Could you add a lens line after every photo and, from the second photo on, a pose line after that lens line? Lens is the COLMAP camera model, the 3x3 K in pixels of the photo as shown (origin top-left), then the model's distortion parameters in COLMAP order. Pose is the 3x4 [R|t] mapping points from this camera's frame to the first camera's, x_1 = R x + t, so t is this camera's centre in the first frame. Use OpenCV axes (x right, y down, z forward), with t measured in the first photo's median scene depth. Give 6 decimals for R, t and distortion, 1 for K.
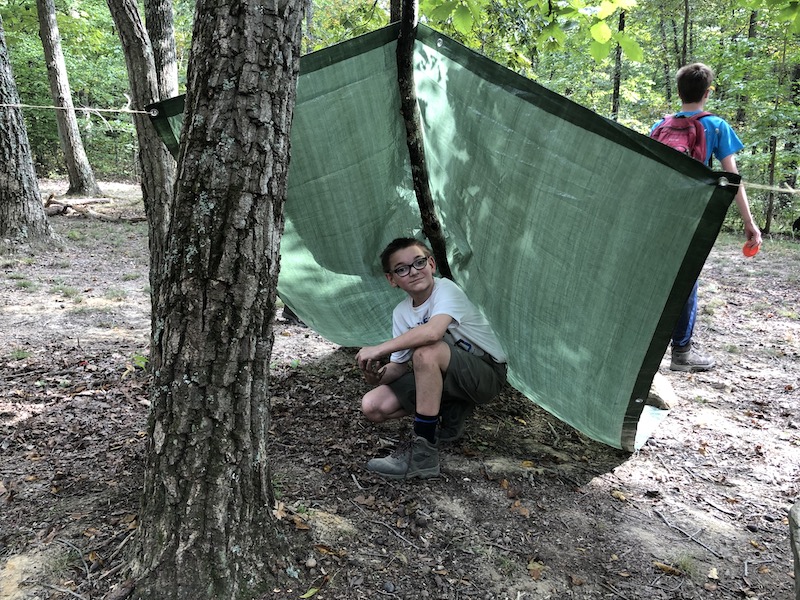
lens RADIAL K [[661.4, 0, 400.8], [0, 661.4, 297.5], [0, 0, 1]] dist [0.009336, -0.004730]
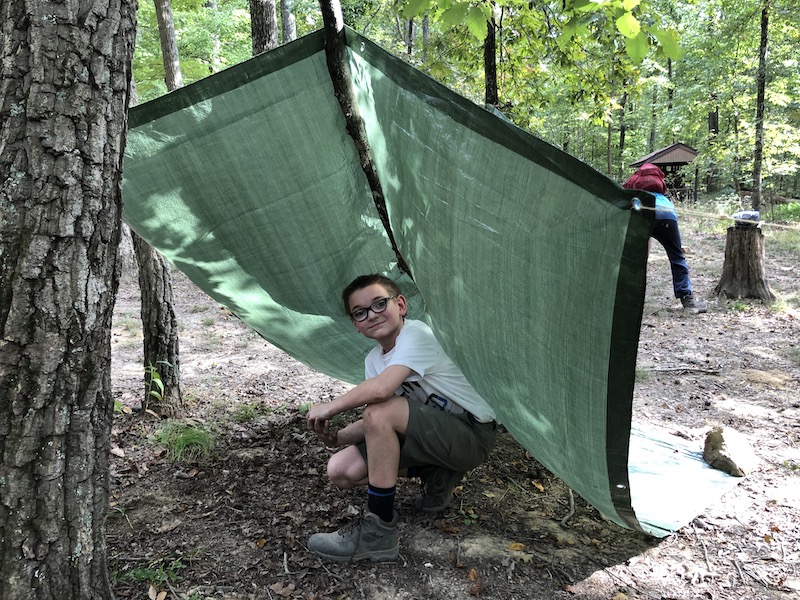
lens RADIAL K [[667.6, 0, 410.0], [0, 667.6, 292.3], [0, 0, 1]] dist [0.011095, -0.002811]
pose [[0.981216, -0.006848, -0.192790, 0.300696], [-0.001022, 0.999171, -0.040694, -0.040299], [0.192908, 0.040127, 0.980396, 0.200537]]
